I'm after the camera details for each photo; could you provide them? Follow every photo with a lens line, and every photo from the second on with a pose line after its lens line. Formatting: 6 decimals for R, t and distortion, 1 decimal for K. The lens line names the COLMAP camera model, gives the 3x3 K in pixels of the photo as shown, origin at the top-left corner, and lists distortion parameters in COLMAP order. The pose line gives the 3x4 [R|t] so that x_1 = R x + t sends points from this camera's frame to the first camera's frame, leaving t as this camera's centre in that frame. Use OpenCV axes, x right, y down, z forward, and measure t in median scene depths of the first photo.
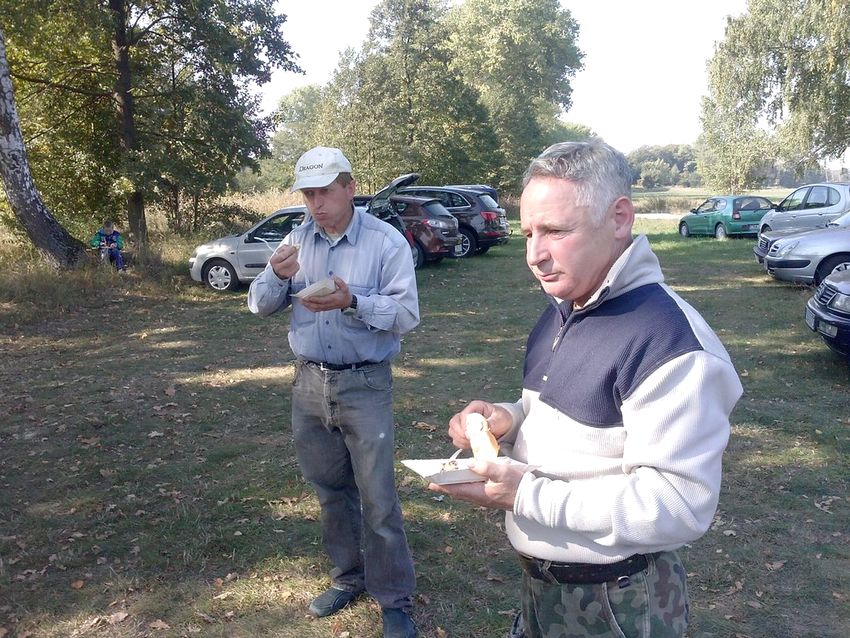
lens RADIAL K [[785.5, 0, 424.5], [0, 785.5, 320.6], [0, 0, 1]] dist [-0.022615, 0.000000]
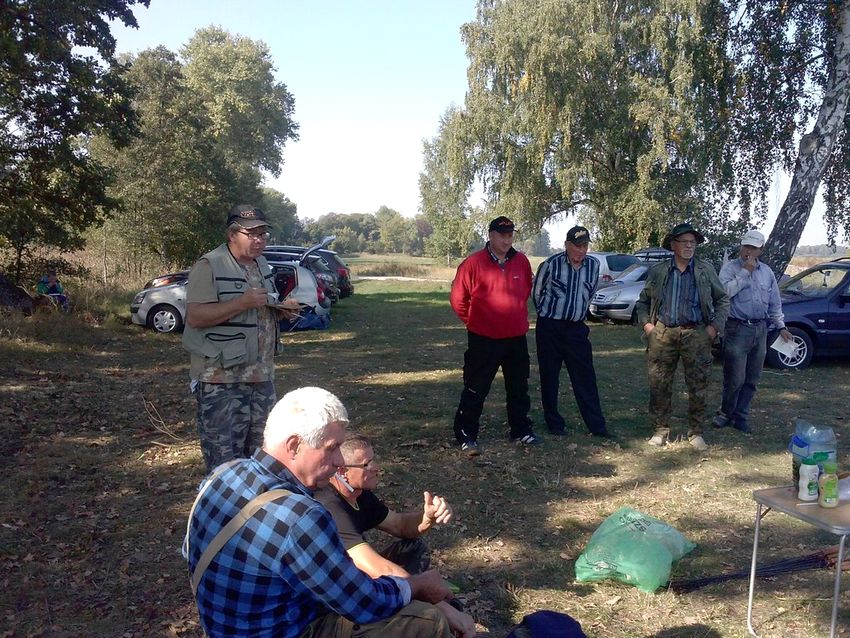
lens RADIAL K [[785.5, 0, 427.8], [0, 785.5, 320.0], [0, 0, 1]] dist [-0.022615, 0.000000]
pose [[0.924767, -0.003435, 0.380519, -0.174388], [0.034333, 0.996634, -0.074442, 0.020657], [-0.378982, 0.081906, 0.921772, -0.092264]]
